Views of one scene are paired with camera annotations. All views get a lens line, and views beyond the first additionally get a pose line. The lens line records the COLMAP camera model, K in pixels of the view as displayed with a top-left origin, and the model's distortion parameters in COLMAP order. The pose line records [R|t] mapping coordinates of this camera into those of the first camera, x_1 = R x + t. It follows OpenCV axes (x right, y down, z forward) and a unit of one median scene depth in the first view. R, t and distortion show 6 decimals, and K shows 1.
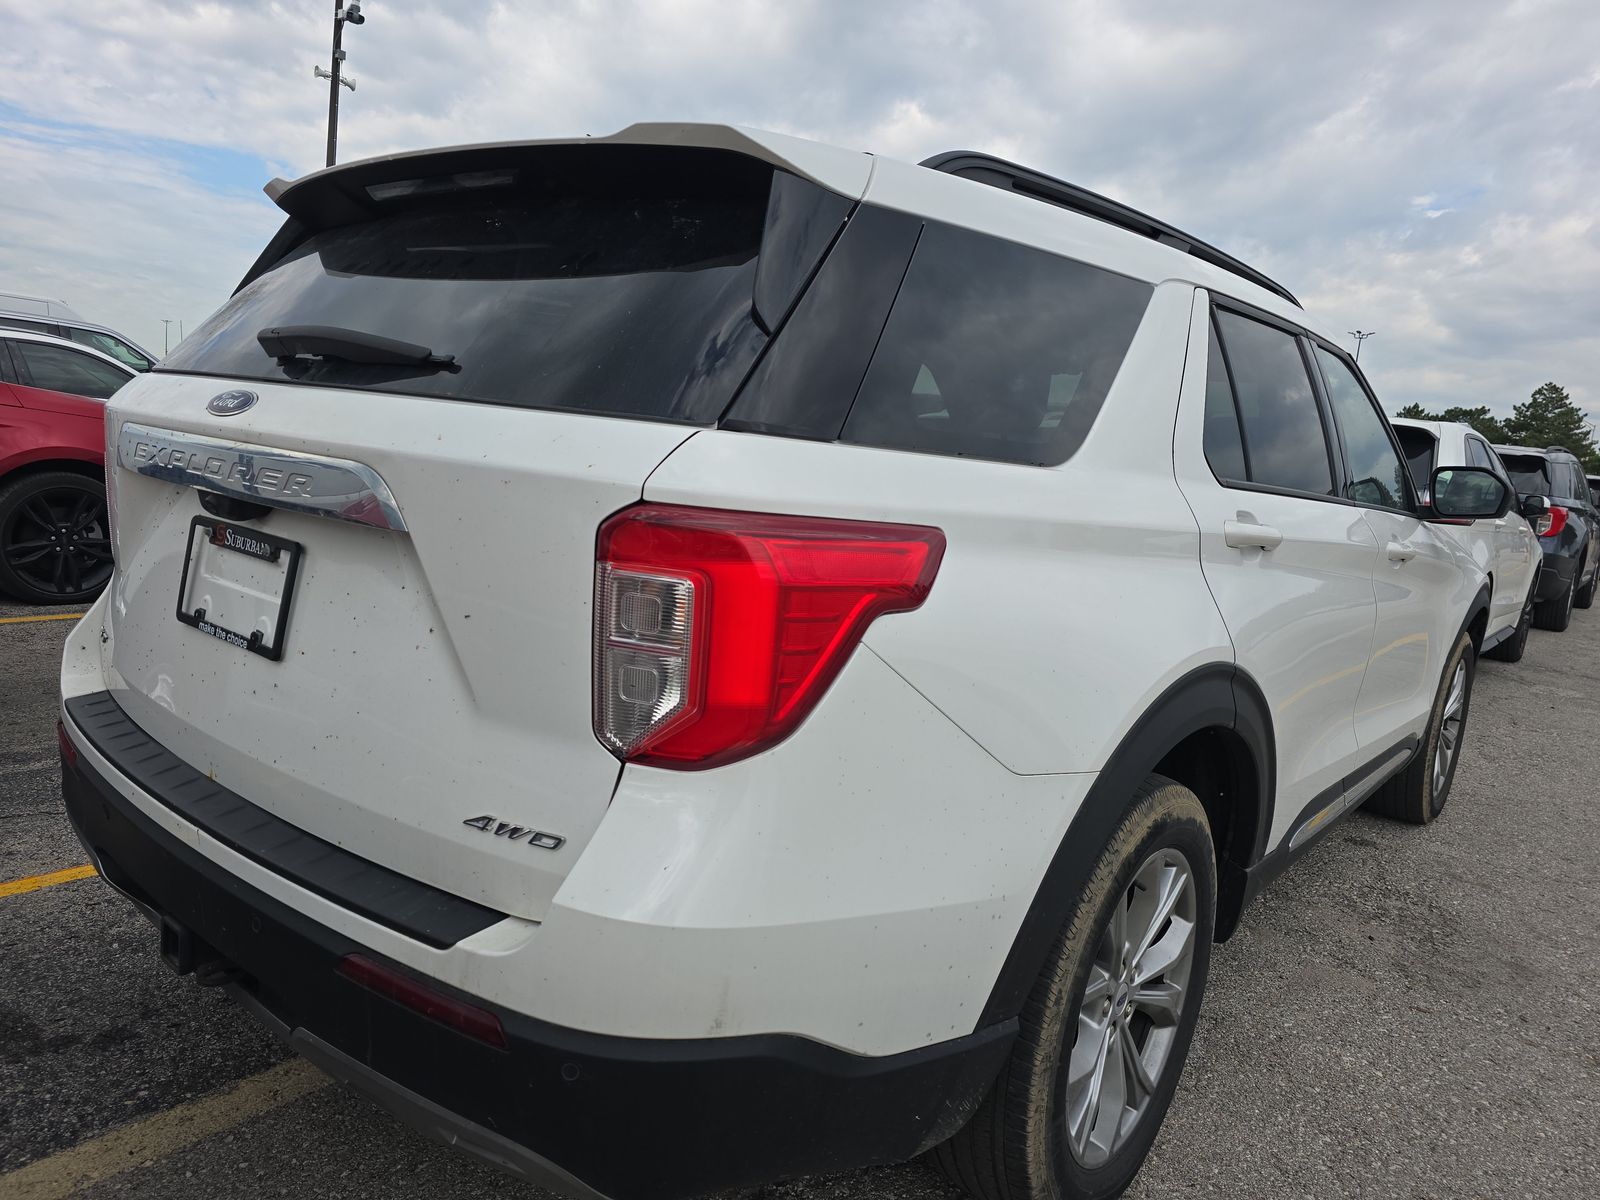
lens RADIAL K [[1055.7, 0, 800.0], [0, 1055.7, 600.0], [0, 0, 1]] dist [0.081348, -0.097943]
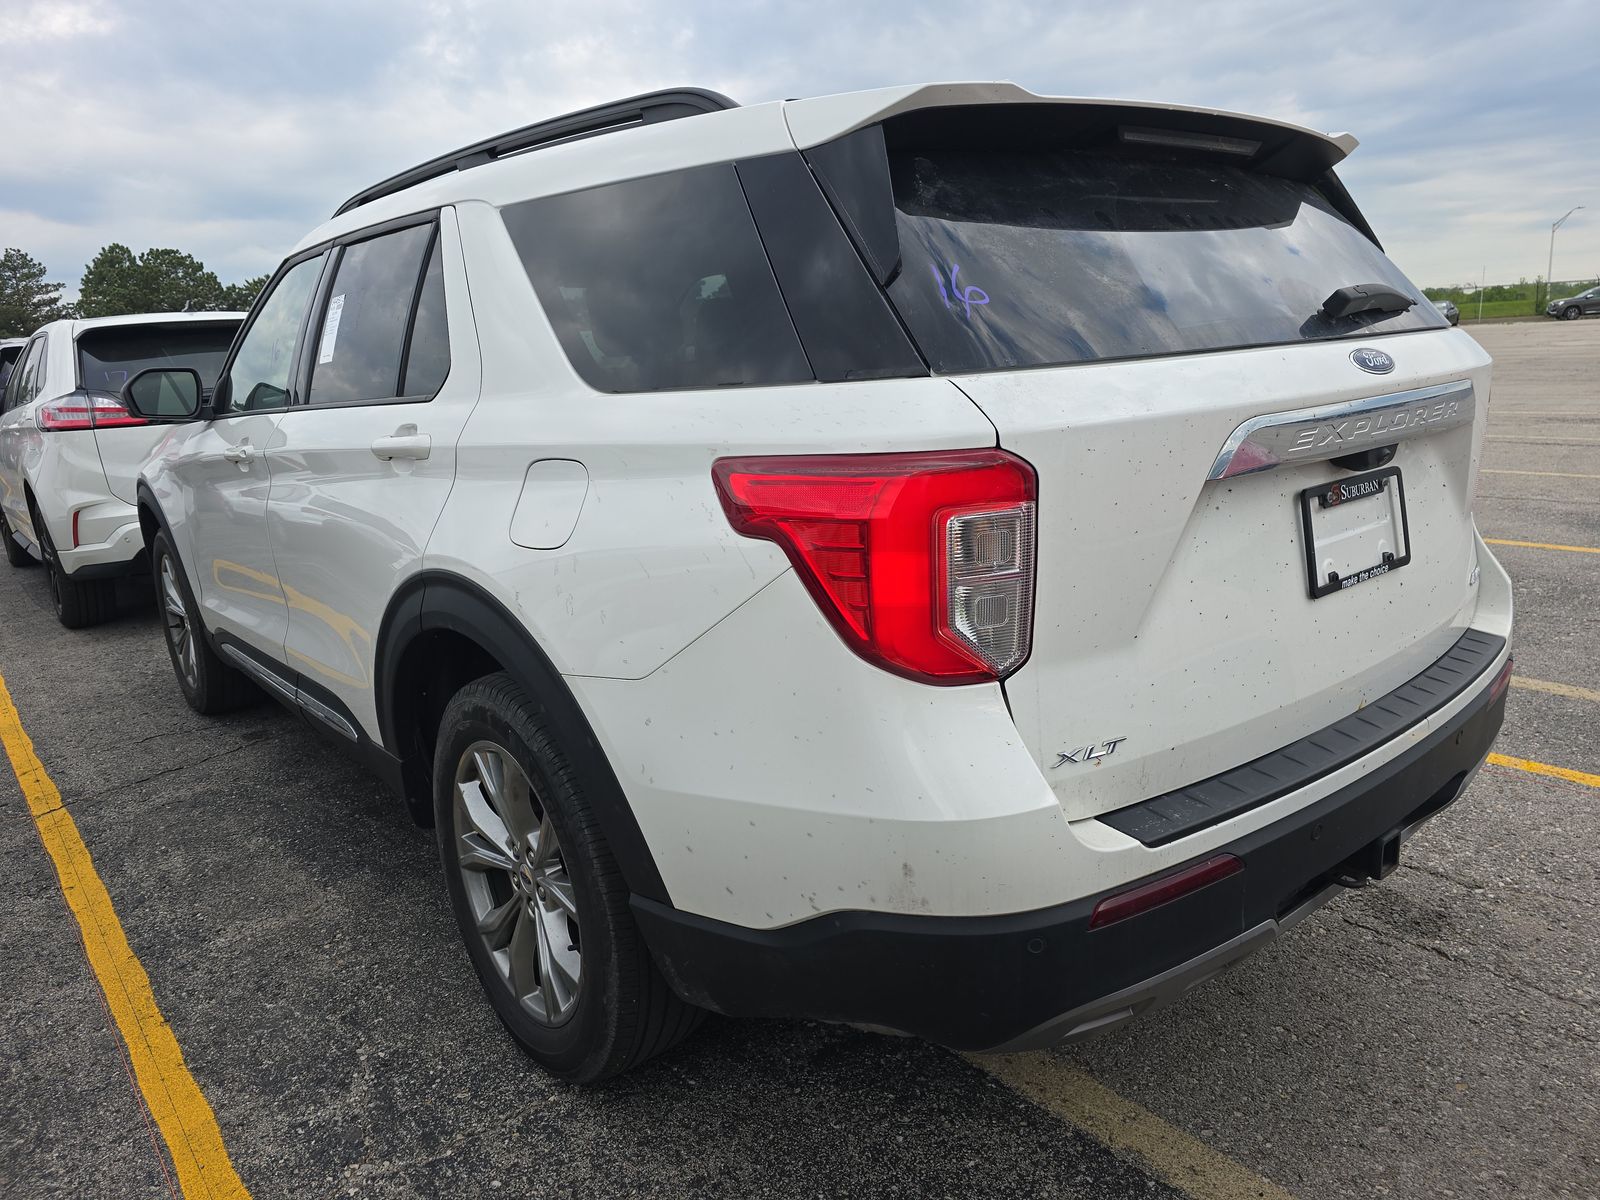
lens RADIAL K [[1055.7, 0, 800.0], [0, 1055.7, 600.0], [0, 0, 1]] dist [0.081348, -0.097943]
pose [[0.248443, -0.334262, 0.909145, -1.789943], [0.250836, 0.928758, 0.272927, -0.412616], [-0.935605, 0.160240, 0.314588, 1.273583]]
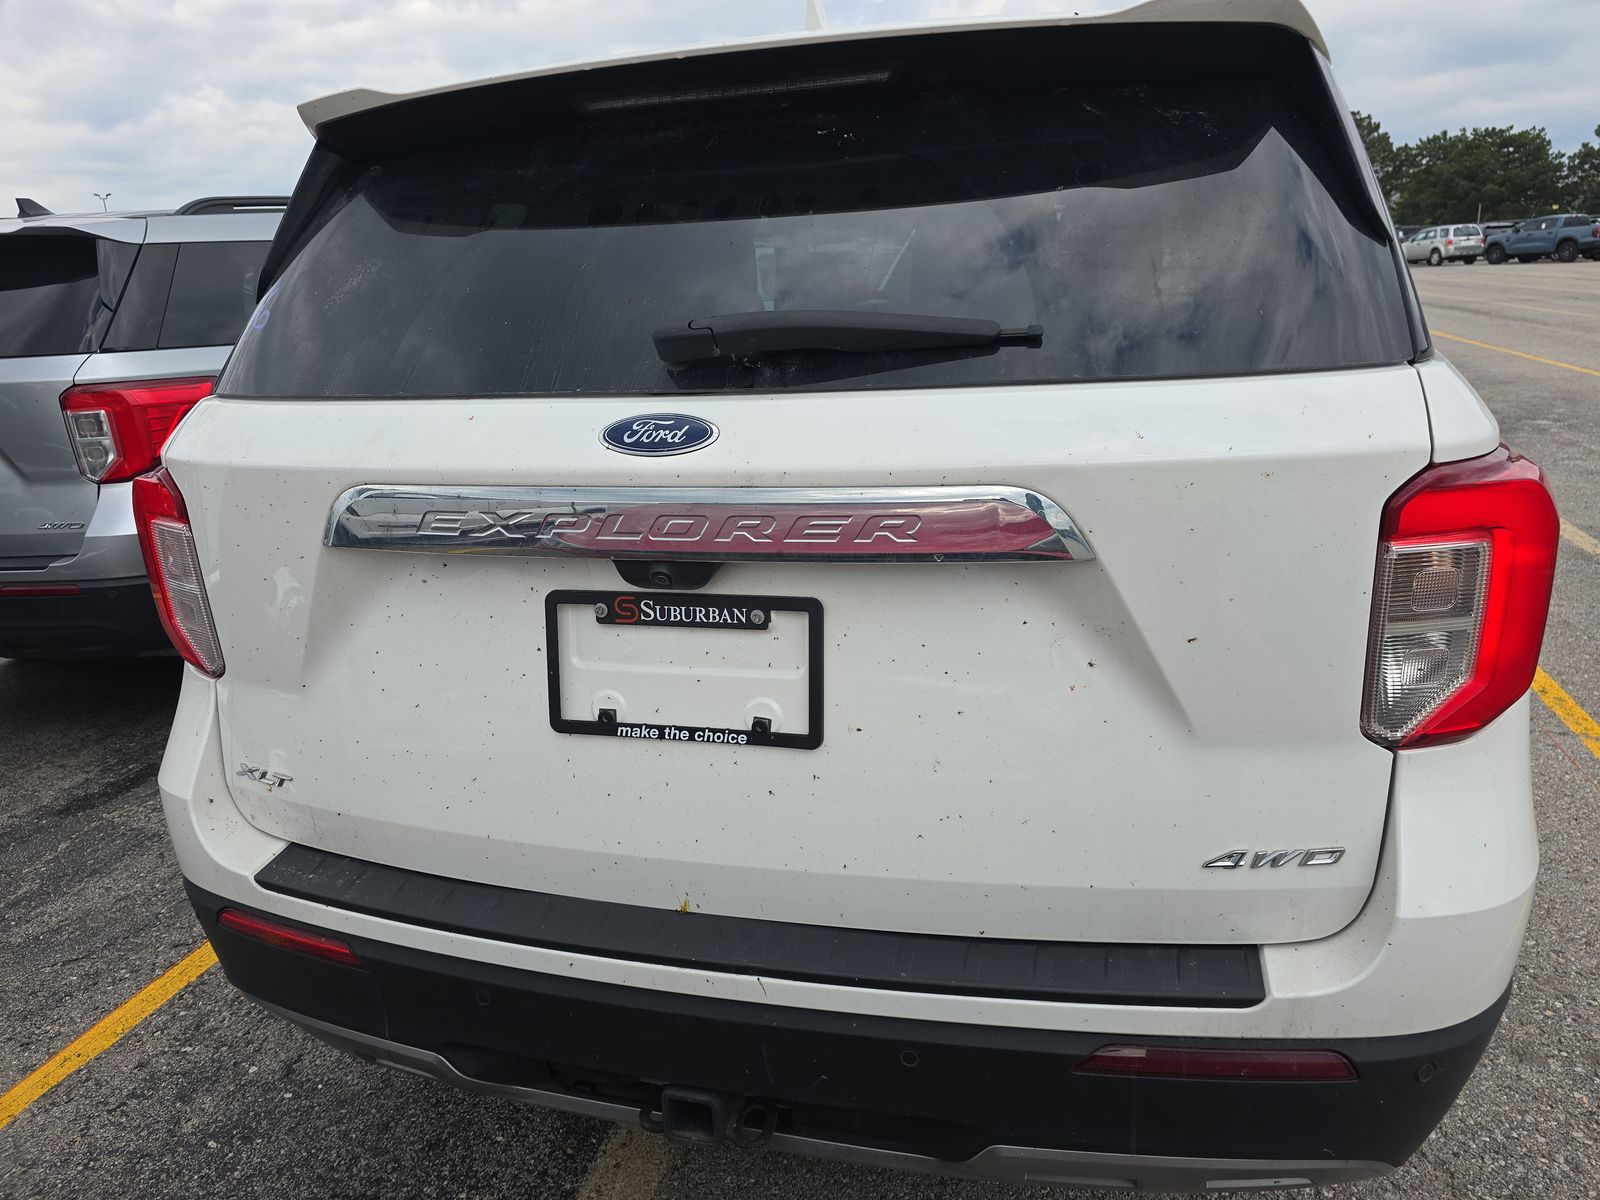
lens RADIAL K [[1055.7, 0, 800.0], [0, 1055.7, 600.0], [0, 0, 1]] dist [0.081348, -0.097943]
pose [[0.903750, -0.246641, 0.349863, -0.745422], [0.193510, 0.964440, 0.180028, -0.191880], [-0.381824, -0.094998, 0.919340, 0.295066]]
